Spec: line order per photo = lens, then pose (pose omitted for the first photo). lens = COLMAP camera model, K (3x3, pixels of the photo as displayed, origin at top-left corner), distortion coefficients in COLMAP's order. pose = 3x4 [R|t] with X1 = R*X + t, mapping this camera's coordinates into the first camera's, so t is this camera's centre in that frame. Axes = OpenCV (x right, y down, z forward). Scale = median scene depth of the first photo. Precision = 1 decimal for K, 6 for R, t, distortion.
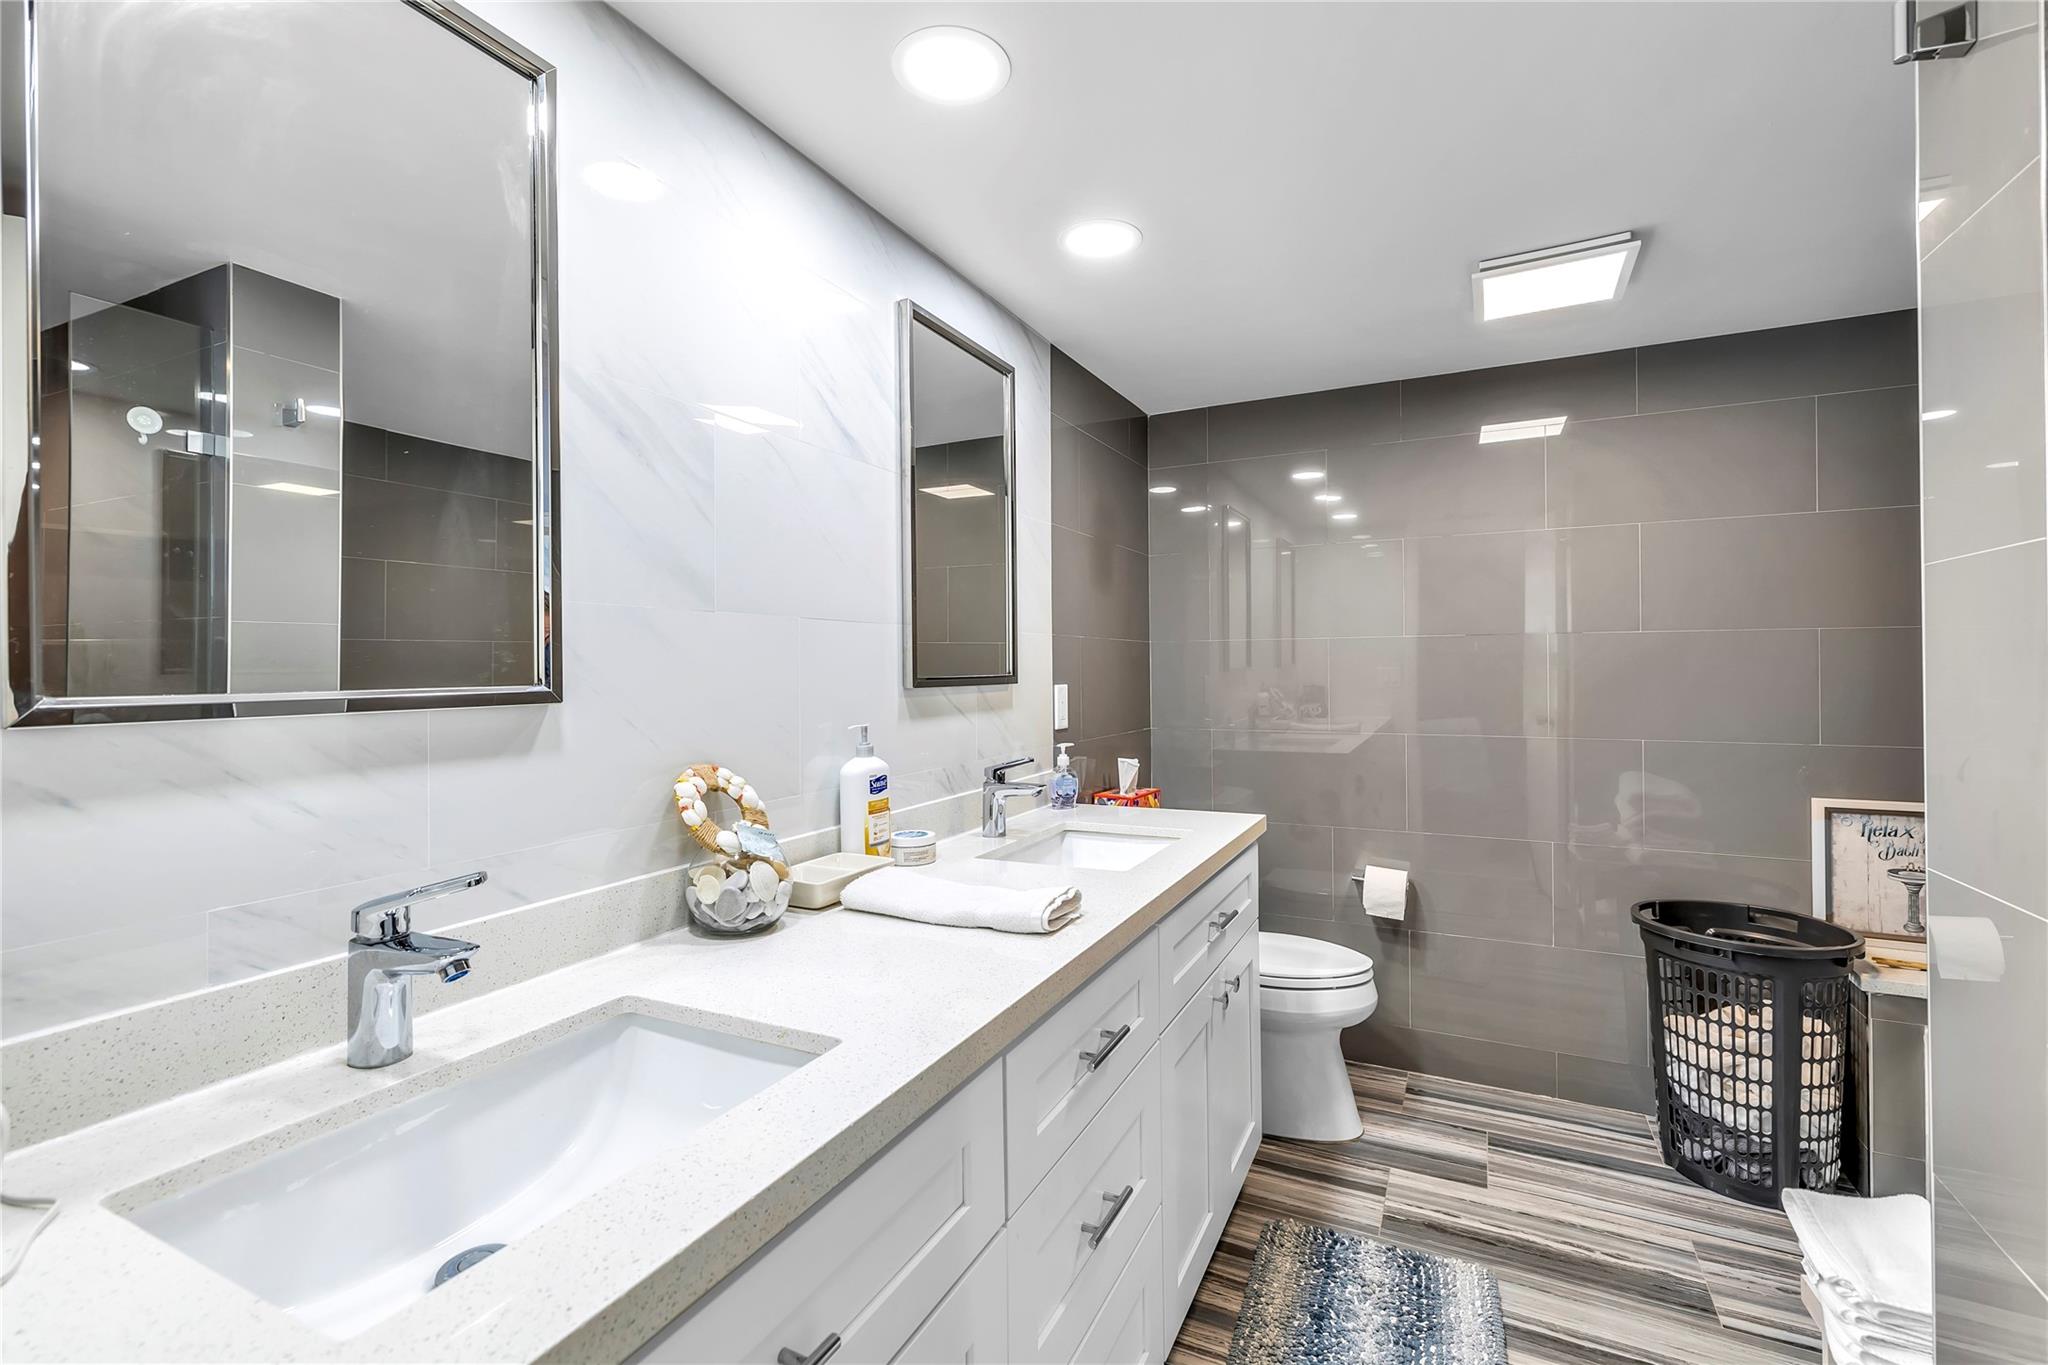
lens RADIAL K [[904.4, 0, 1027.0], [0, 904.4, 655.0], [0, 0, 1]] dist [-0.002145, -0.000210]
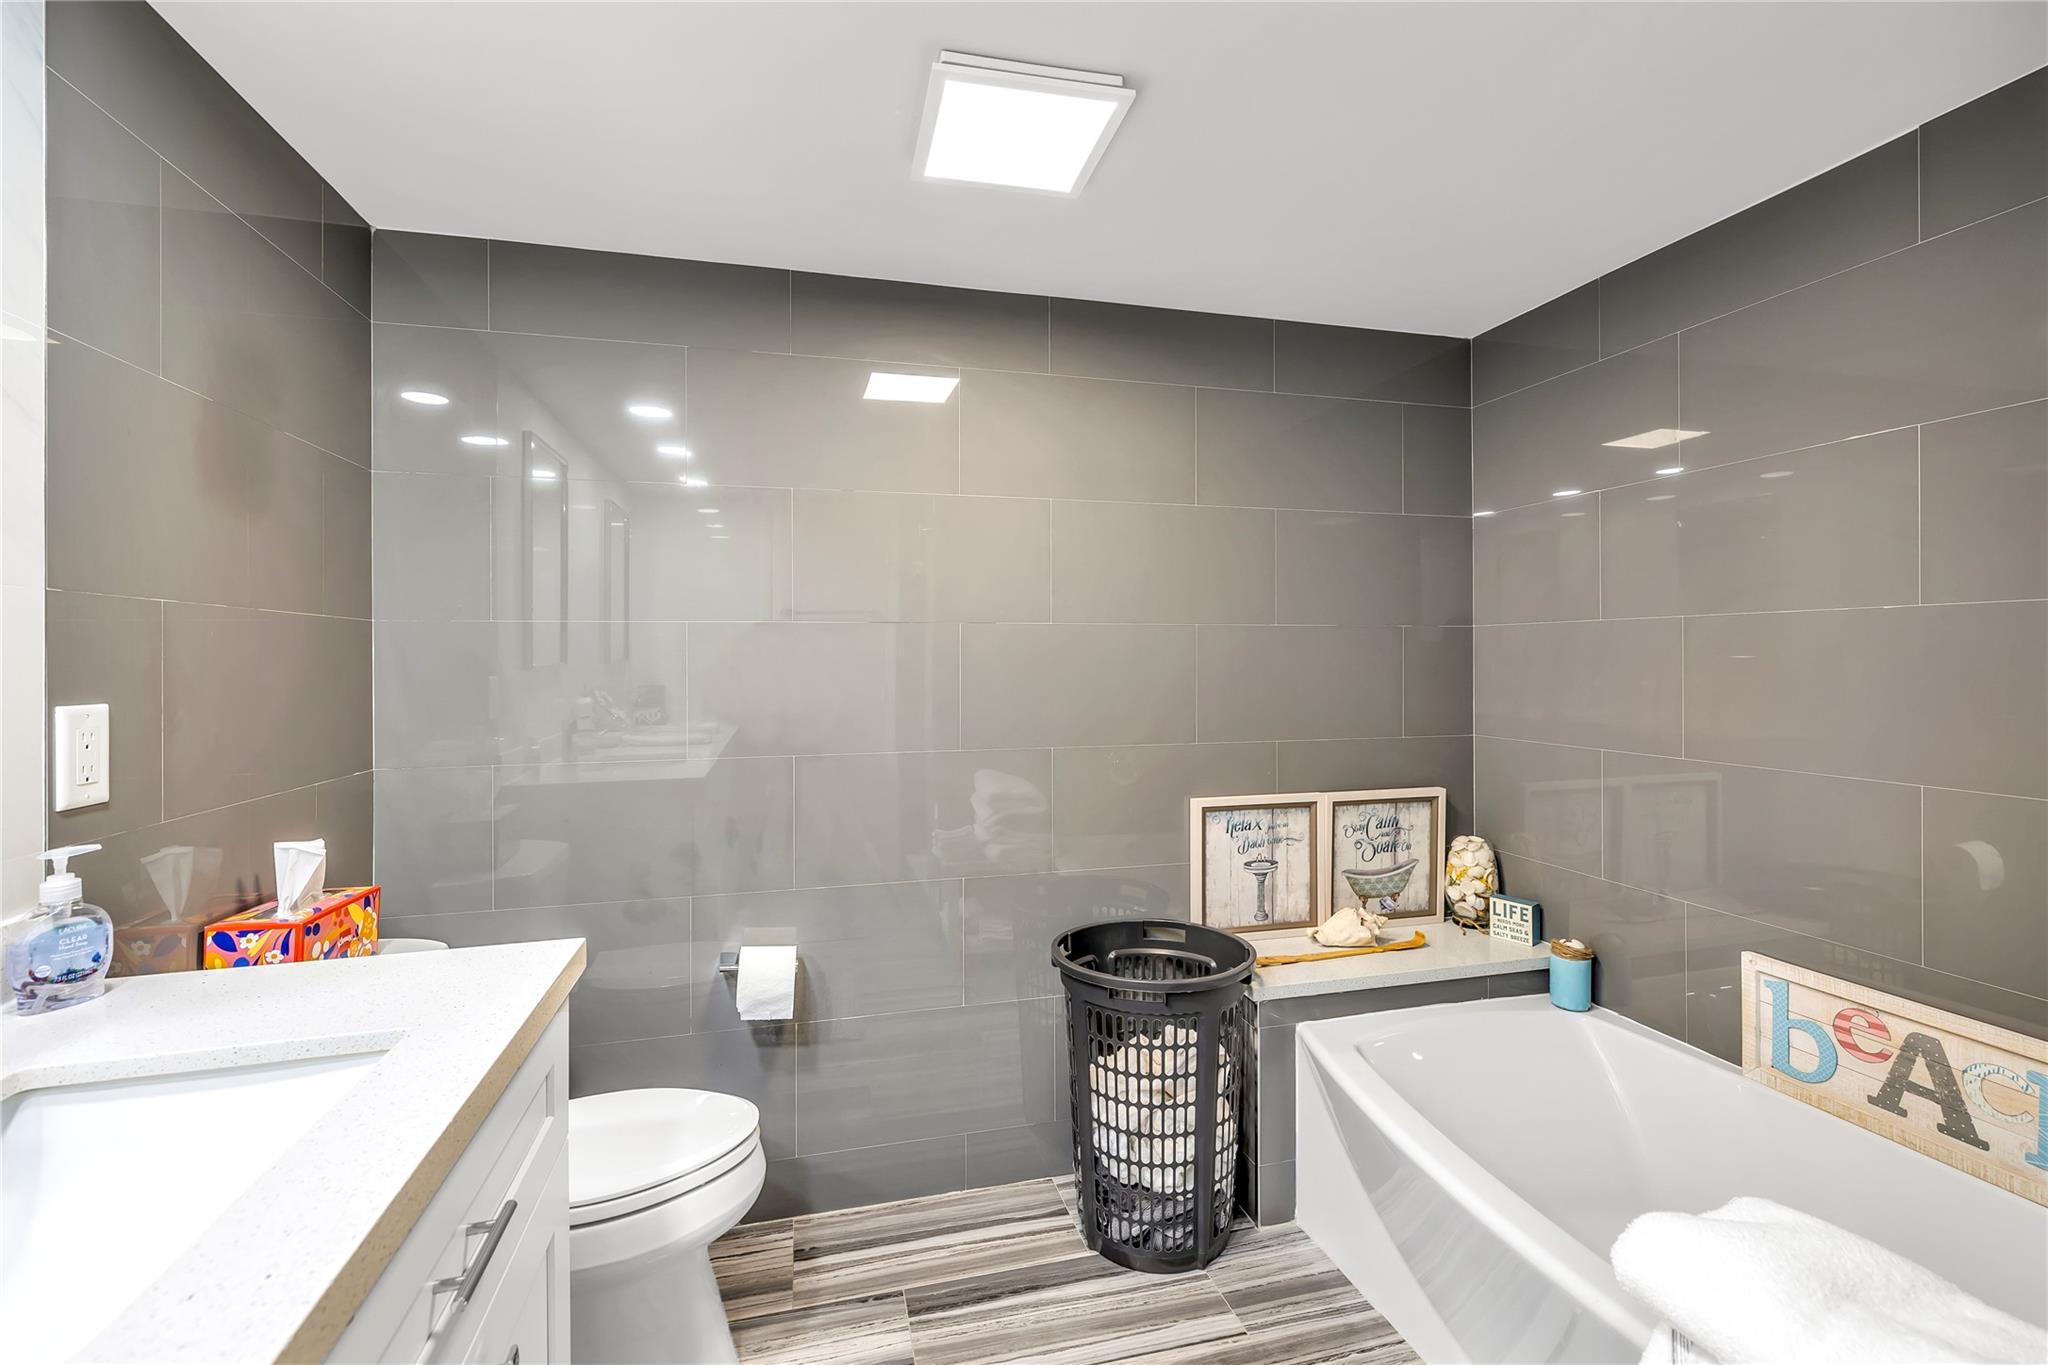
lens RADIAL K [[904.4, 0, 1027.0], [0, 904.4, 655.0], [0, 0, 1]] dist [-0.002145, -0.000210]
pose [[0.759071, 0.006526, 0.650975, 0.102978], [-0.009248, 0.999957, 0.000759, 0.004948], [-0.650942, -0.006596, 0.759099, 0.385177]]
